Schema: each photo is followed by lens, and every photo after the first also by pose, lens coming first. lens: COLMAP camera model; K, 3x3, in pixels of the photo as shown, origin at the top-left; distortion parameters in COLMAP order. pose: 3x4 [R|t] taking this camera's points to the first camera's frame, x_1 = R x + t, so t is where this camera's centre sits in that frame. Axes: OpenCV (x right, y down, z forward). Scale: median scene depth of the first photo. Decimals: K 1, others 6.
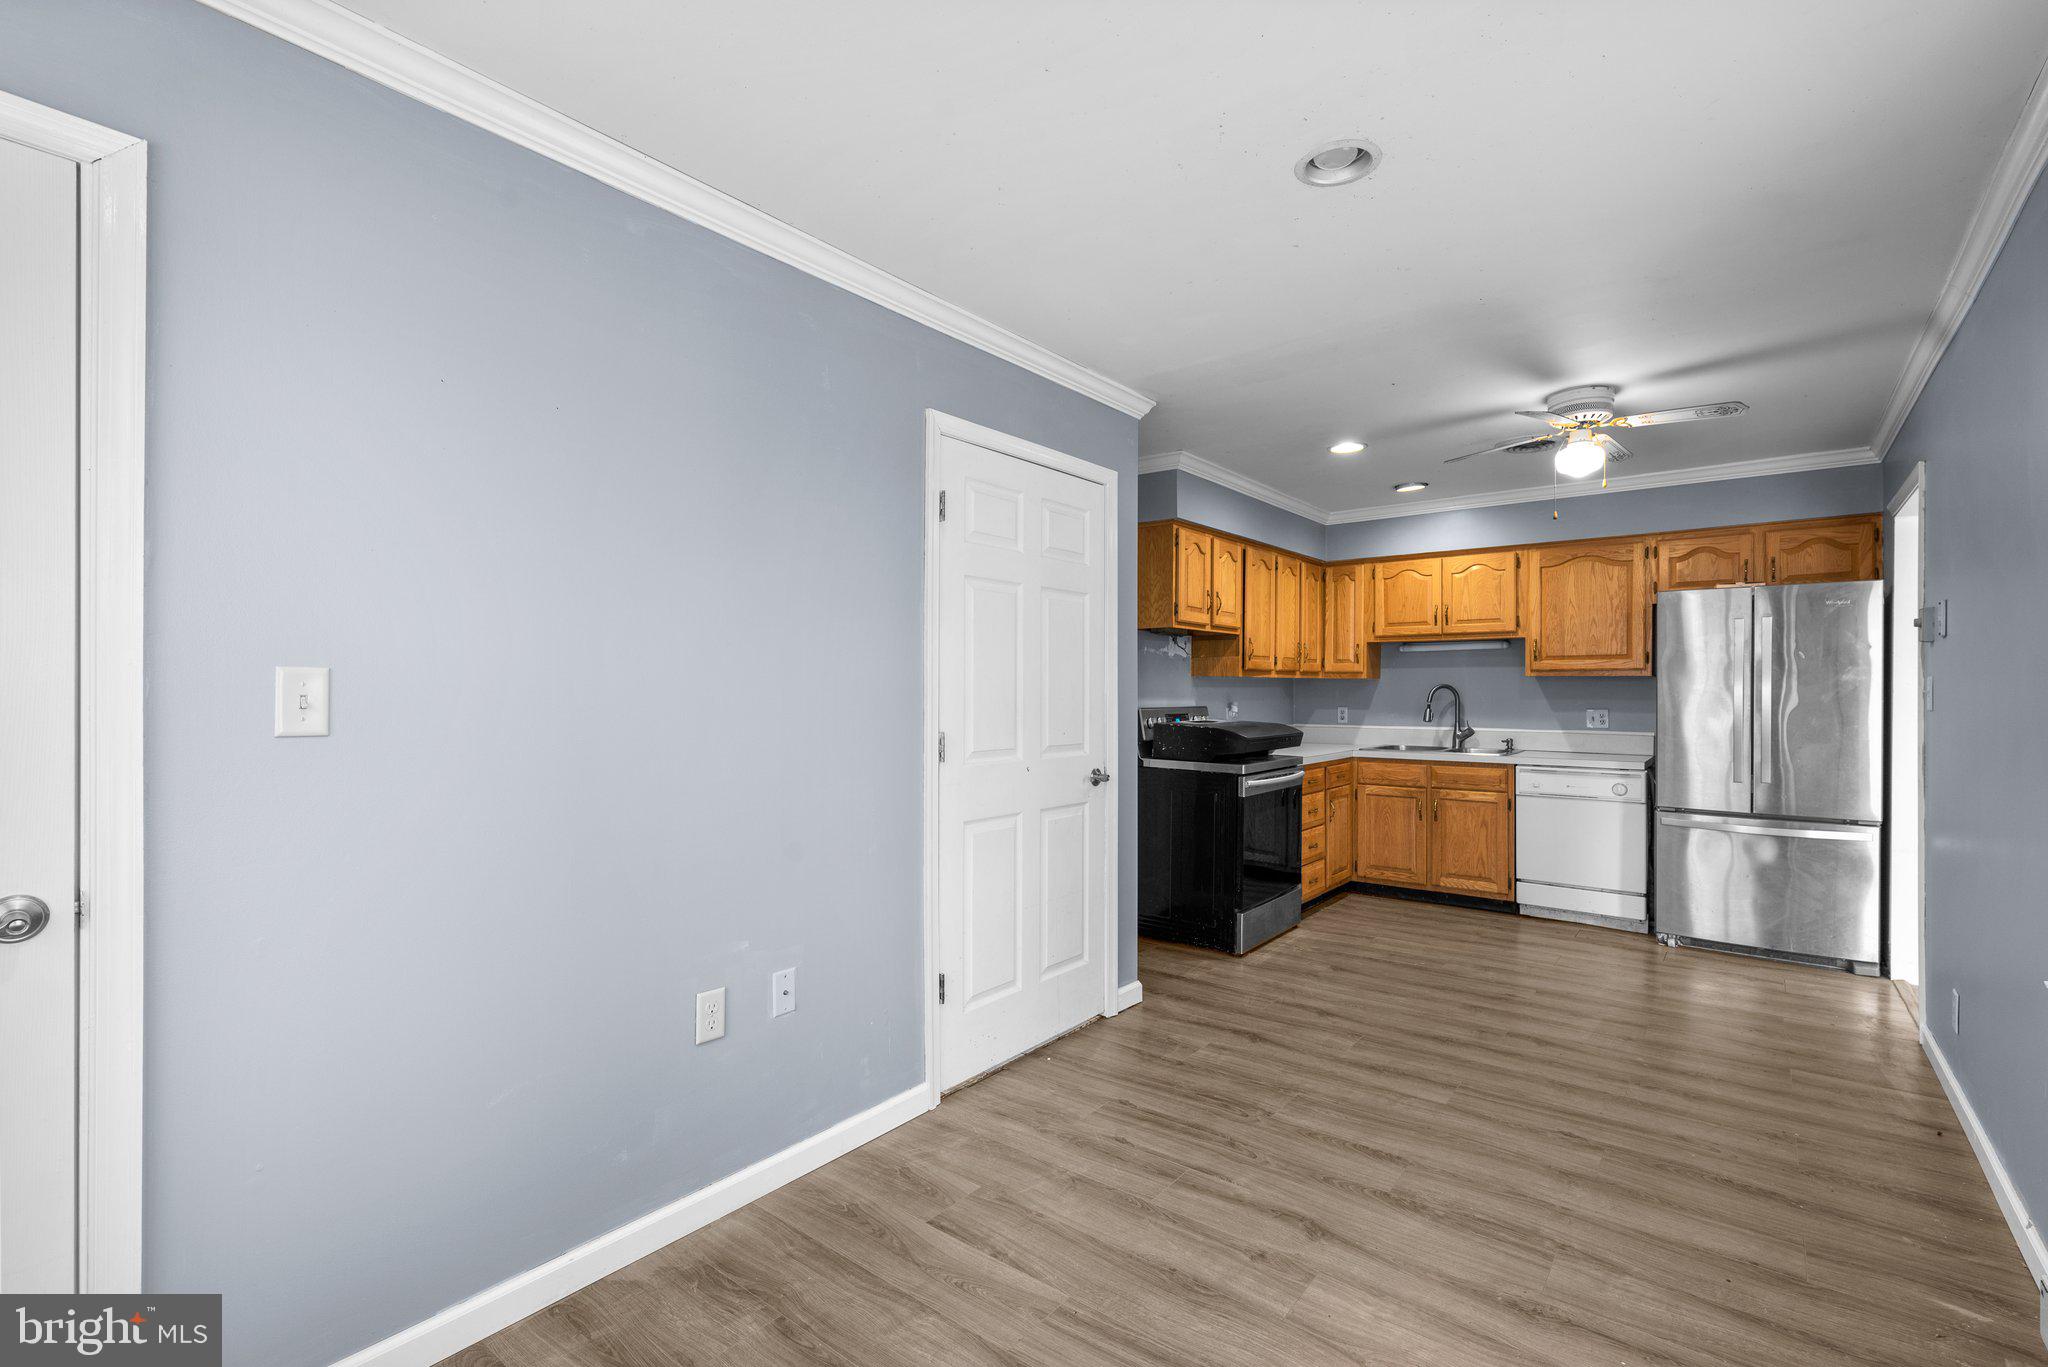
lens RADIAL K [[905.4, 0, 1030.8], [0, 905.4, 696.2], [0, 0, 1]] dist [0.002854, -0.001569]
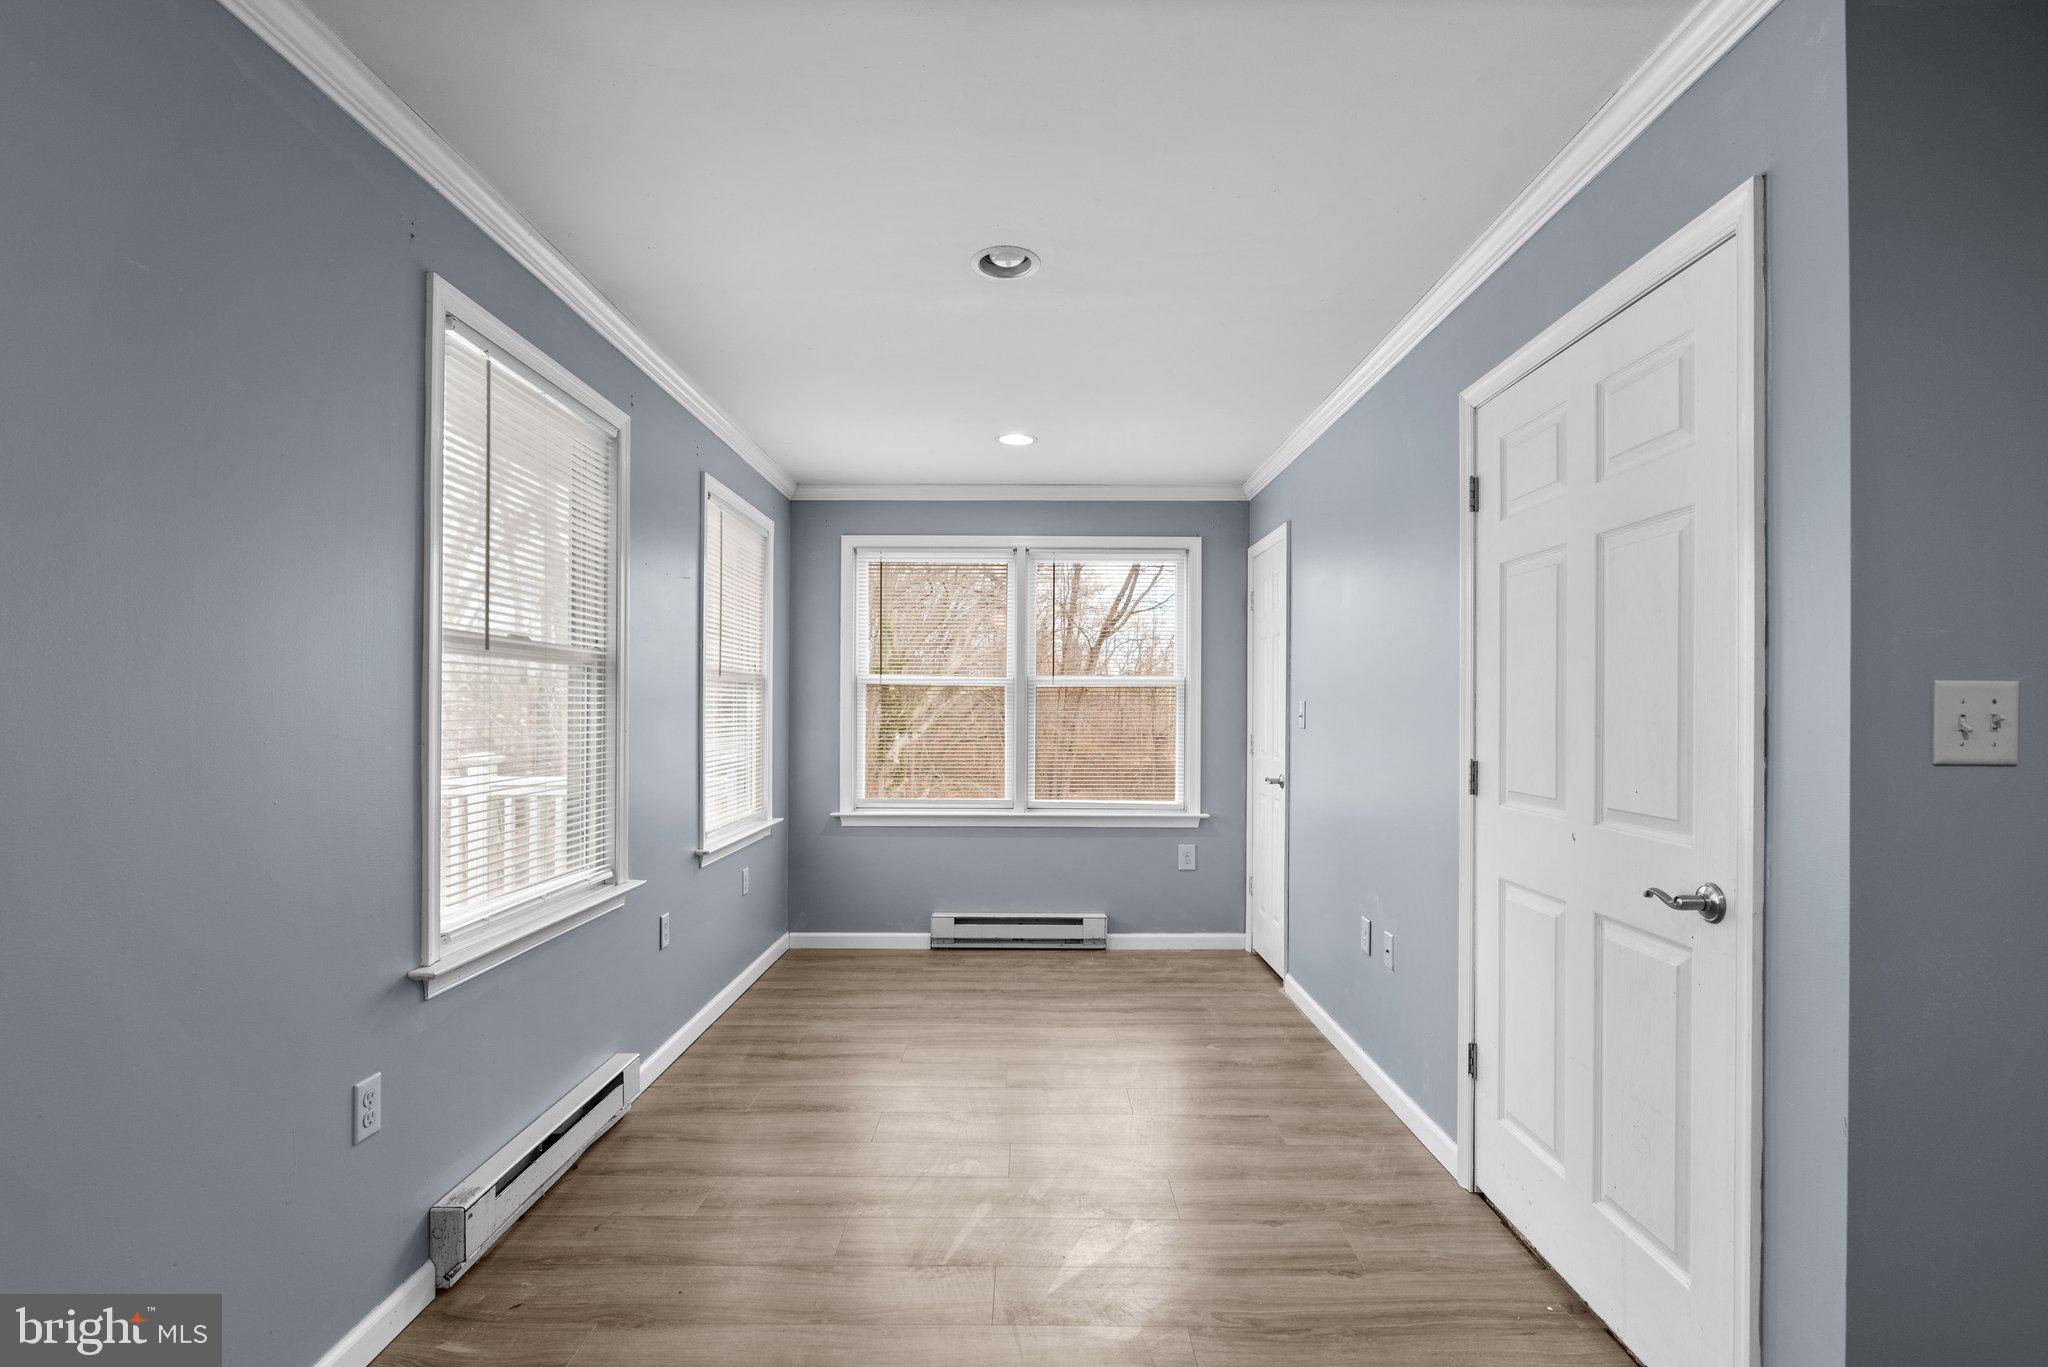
lens RADIAL K [[946.8, 0, 1026.7], [0, 946.8, 708.8], [0, 0, 1]] dist [-0.002367, -0.001731]
pose [[-0.782494, 0.000347, -0.622659, 0.437961], [-0.002514, 0.999990, 0.003717, -0.003839], [0.622654, 0.004474, -0.782485, 0.804517]]
